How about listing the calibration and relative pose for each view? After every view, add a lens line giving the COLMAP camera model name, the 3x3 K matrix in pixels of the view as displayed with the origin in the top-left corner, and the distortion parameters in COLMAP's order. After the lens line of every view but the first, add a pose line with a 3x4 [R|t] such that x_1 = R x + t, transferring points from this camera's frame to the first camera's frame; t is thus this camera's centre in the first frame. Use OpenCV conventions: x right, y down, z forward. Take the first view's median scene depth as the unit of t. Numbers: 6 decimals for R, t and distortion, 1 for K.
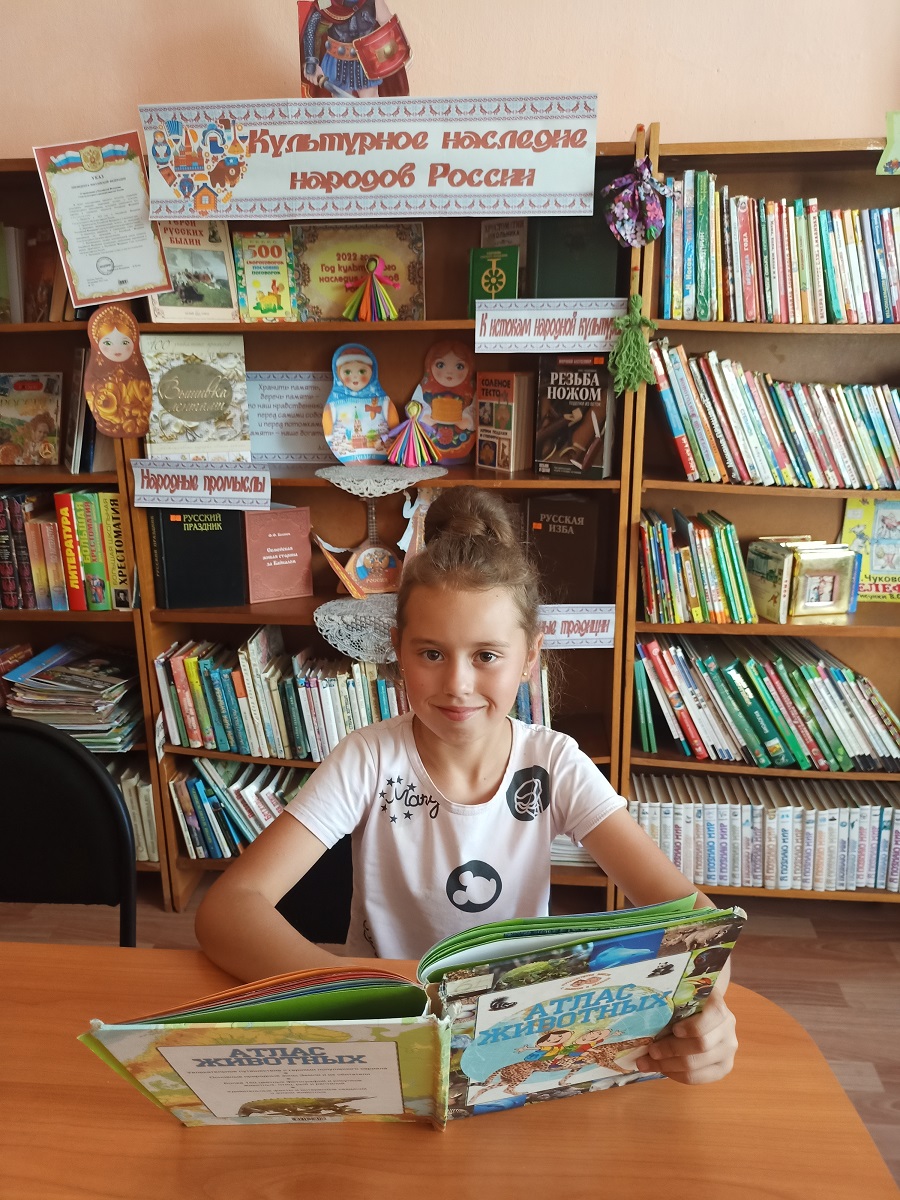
lens RADIAL K [[896.5, 0, 450.0], [0, 896.5, 600.0], [0, 0, 1]] dist [0.045075, -0.070052]
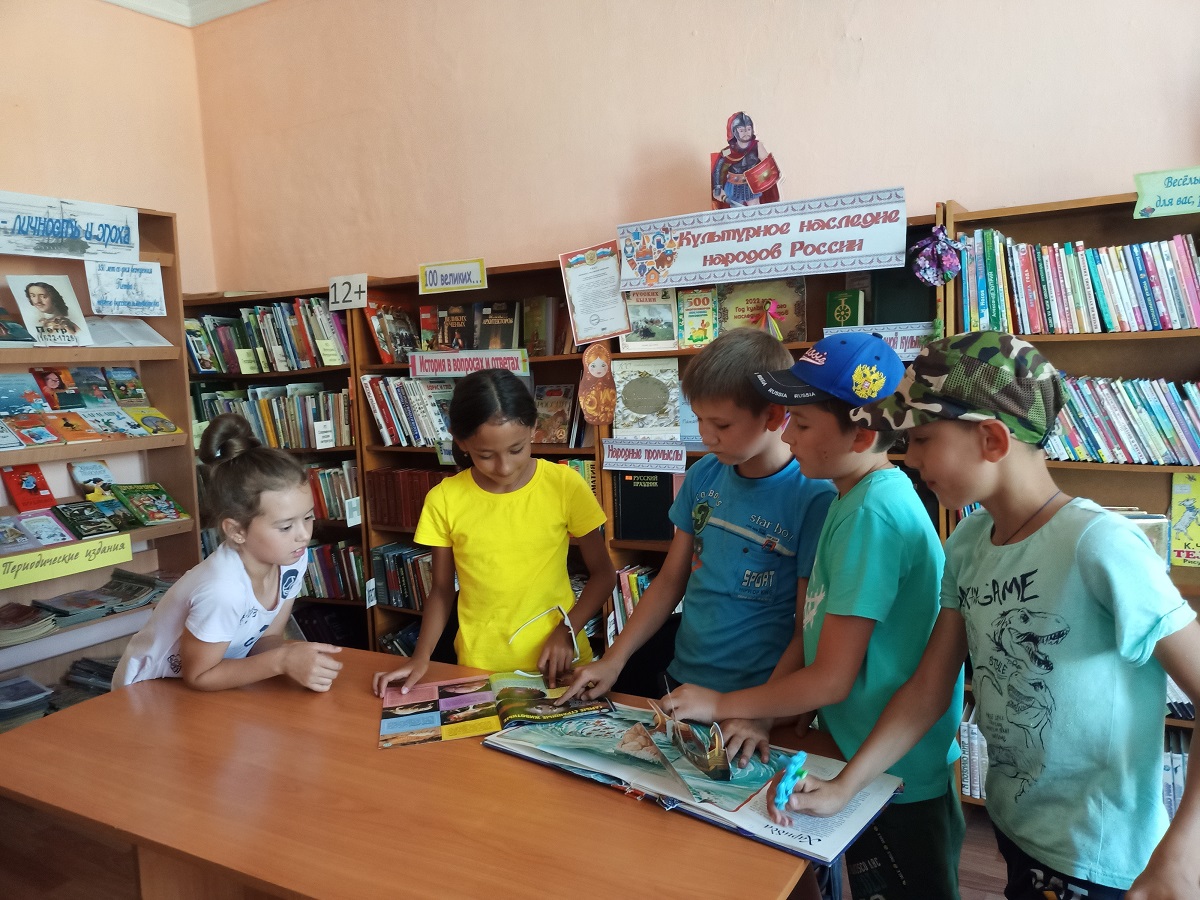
lens RADIAL K [[896.5, 0, 600.0], [0, 896.5, 450.0], [0, 0, 1]] dist [0.045075, -0.070052]
pose [[0.897681, 0.008011, -0.440573, 0.342158], [-0.078429, 0.986775, -0.141858, 0.087018], [0.433610, 0.161897, 0.886438, -0.386017]]
